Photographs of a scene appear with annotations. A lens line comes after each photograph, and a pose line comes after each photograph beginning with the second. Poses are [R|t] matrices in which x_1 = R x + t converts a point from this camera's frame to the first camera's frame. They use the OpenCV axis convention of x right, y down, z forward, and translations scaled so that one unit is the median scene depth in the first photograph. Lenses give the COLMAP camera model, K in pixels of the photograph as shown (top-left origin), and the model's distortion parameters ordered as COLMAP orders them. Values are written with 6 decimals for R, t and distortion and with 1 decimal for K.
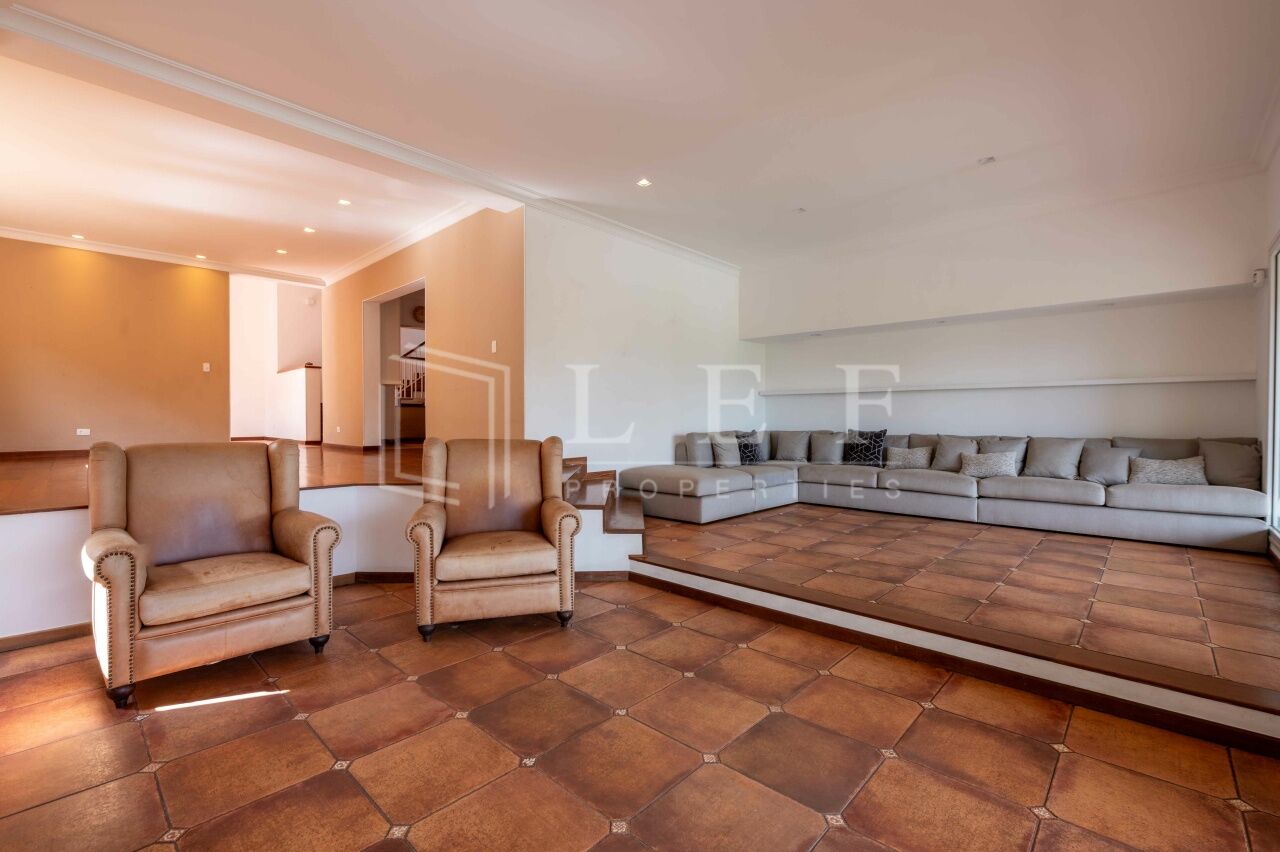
lens RADIAL K [[551.1, 0, 644.9], [0, 551.1, 423.9], [0, 0, 1]] dist [-0.005372, -0.002566]
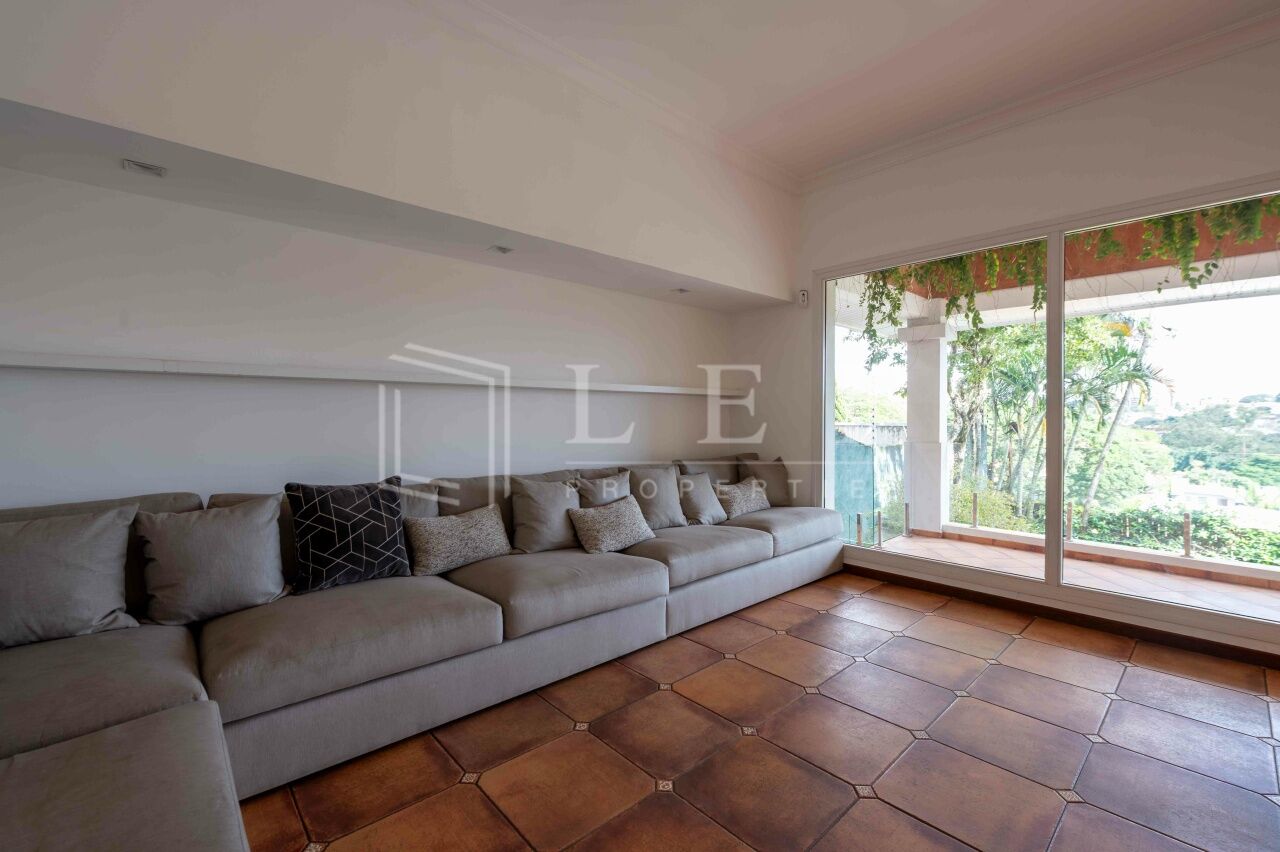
lens RADIAL K [[537.2, 0, 640.0], [0, 537.2, 426.0], [0, 0, 1]] dist [-0.004397, -0.001130]
pose [[0.071177, -0.019306, 0.997277, 0.145566], [0.008007, 0.999792, 0.018783, -0.075817], [-0.997432, 0.006648, 0.071317, 1.839930]]
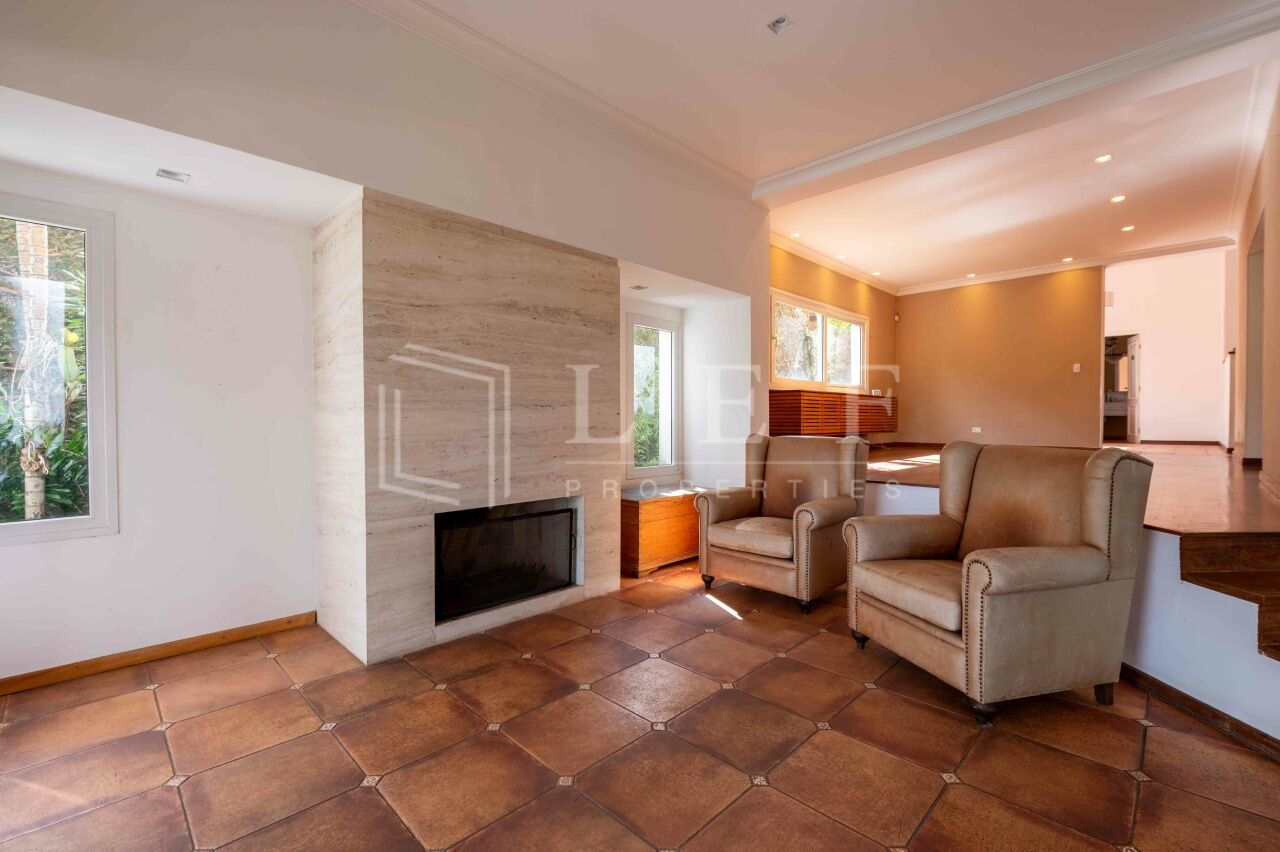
lens RADIAL K [[551.1, 0, 644.9], [0, 551.1, 423.9], [0, 0, 1]] dist [-0.005372, -0.002566]
pose [[-0.024390, 0.008236, -0.999669, 0.599447], [-0.010947, 0.999904, 0.008505, -0.004093], [0.999643, 0.011151, -0.024297, 0.663717]]
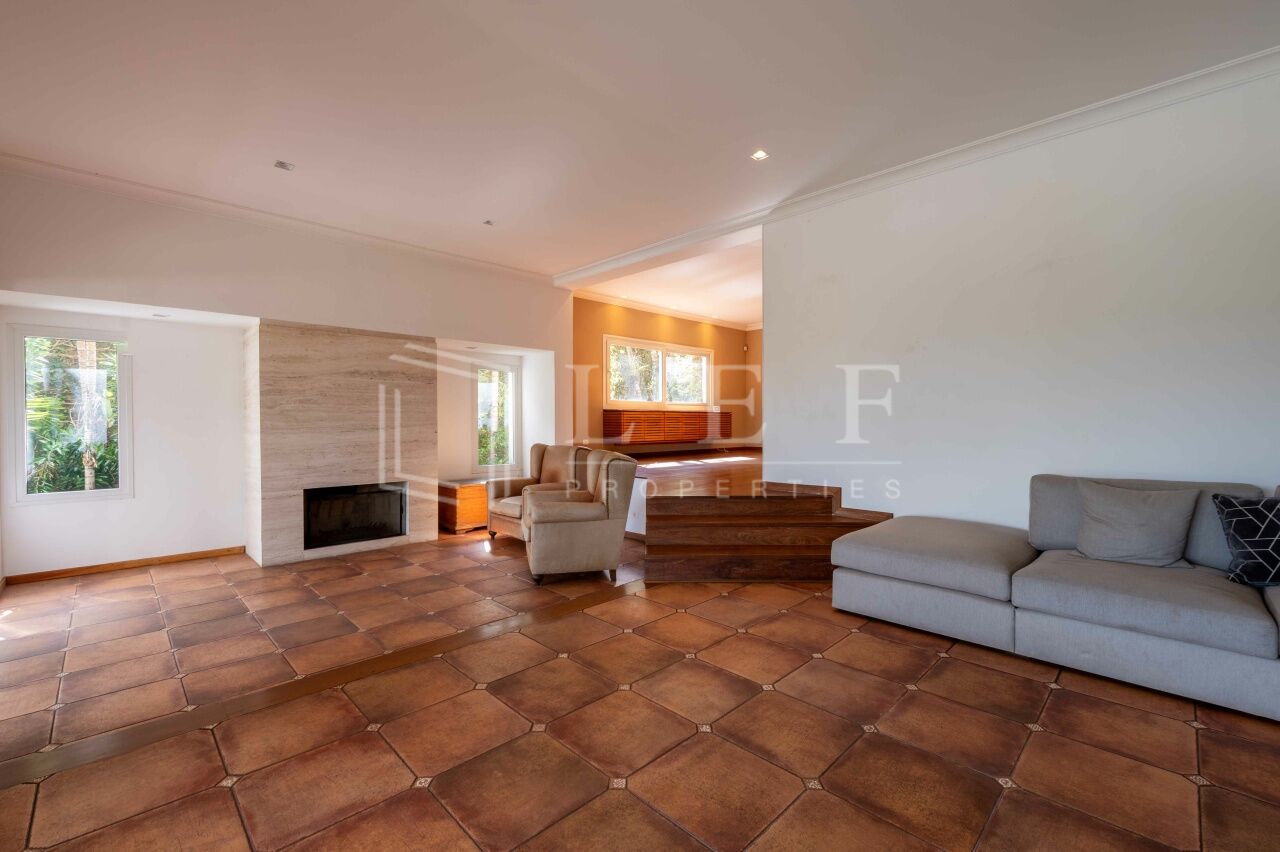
lens RADIAL K [[537.2, 0, 640.0], [0, 537.2, 426.0], [0, 0, 1]] dist [-0.004397, -0.001130]
pose [[-0.037109, 0.008655, -0.999274, 1.368098], [-0.011113, 0.999897, 0.009073, -0.069467], [0.999249, 0.011442, -0.037009, 1.454873]]
